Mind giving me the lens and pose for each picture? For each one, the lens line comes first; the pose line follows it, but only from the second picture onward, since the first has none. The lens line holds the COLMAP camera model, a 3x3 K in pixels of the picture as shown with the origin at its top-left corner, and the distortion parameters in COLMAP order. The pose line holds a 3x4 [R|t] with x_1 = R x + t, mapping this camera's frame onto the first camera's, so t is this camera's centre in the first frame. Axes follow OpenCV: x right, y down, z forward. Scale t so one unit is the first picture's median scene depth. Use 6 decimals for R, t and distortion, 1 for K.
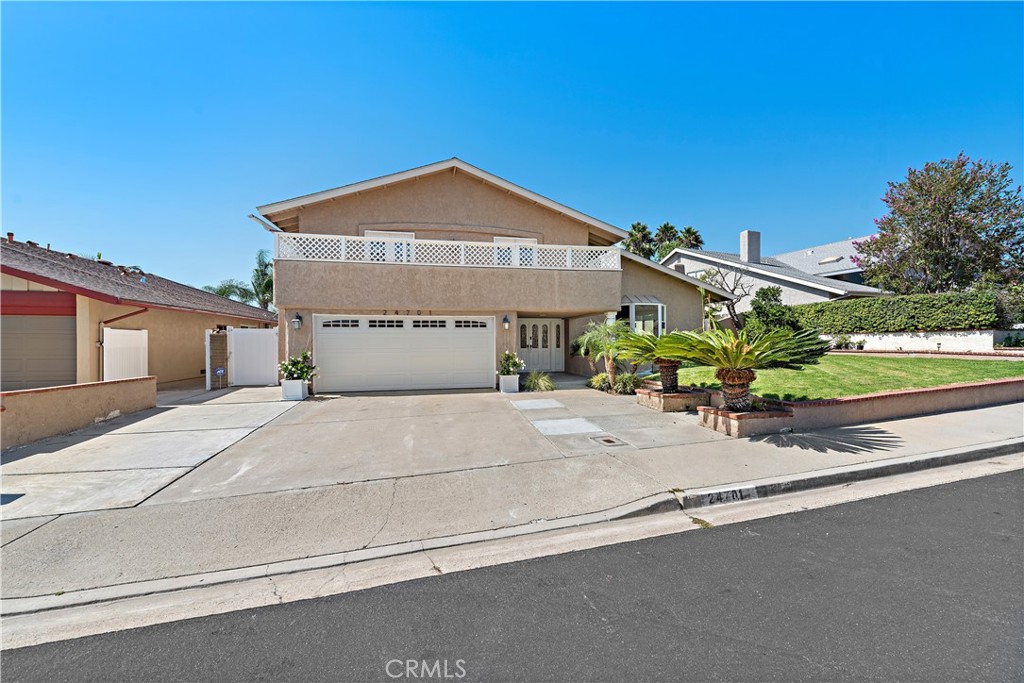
lens RADIAL K [[403.3, 0, 513.3], [0, 403.3, 341.0], [0, 0, 1]] dist [0.011226, -0.000860]
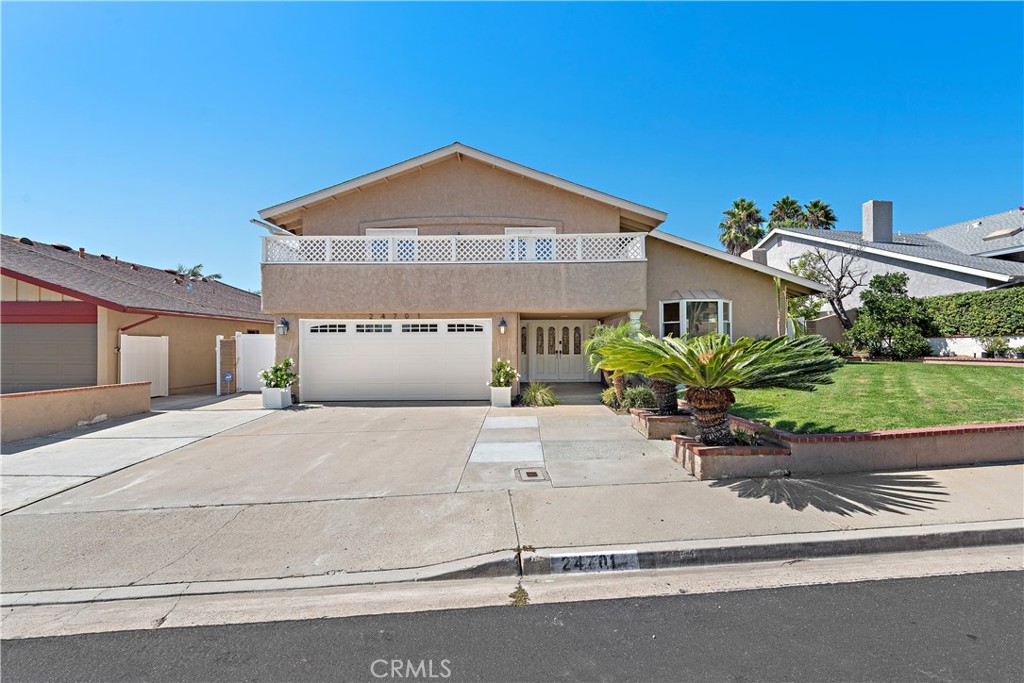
lens RADIAL K [[449.7, 0, 514.9], [0, 449.7, 339.2], [0, 0, 1]] dist [0.011653, -0.002311]
pose [[0.978101, -0.002498, -0.208116, 0.239235], [0.000660, 0.999960, -0.008901, -0.009363], [0.208130, 0.008568, 0.978064, 0.064692]]
